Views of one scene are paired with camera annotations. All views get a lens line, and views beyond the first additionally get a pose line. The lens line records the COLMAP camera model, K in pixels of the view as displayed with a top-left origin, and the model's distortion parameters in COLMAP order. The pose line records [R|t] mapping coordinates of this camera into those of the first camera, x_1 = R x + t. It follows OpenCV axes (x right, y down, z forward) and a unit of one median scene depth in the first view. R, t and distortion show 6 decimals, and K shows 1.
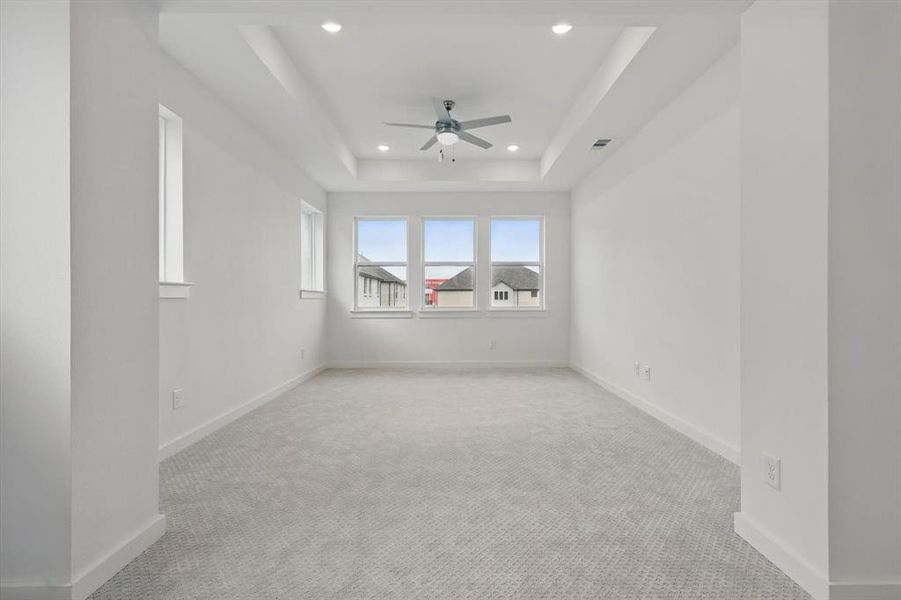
lens RADIAL K [[394.8, 0, 452.5], [0, 394.8, 298.7], [0, 0, 1]] dist [0.004120, -0.001057]
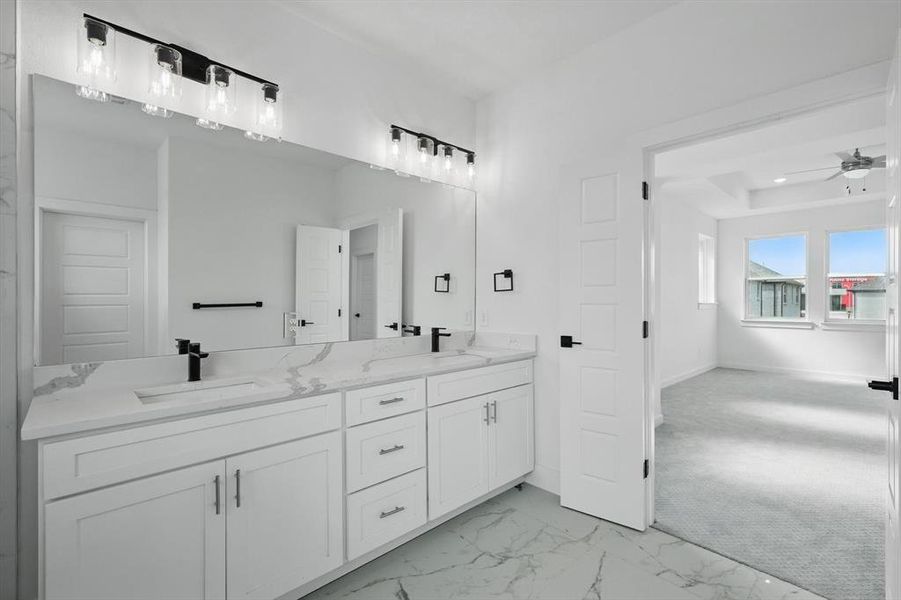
lens RADIAL K [[394.8, 0, 457.7], [0, 394.8, 300.9], [0, 0, 1]] dist [0.004120, -0.001057]
pose [[0.676500, 0.002497, -0.736438, 0.035646], [-0.001350, 0.999997, 0.002150, -0.027621], [0.736441, -0.000460, 0.676502, -0.421866]]
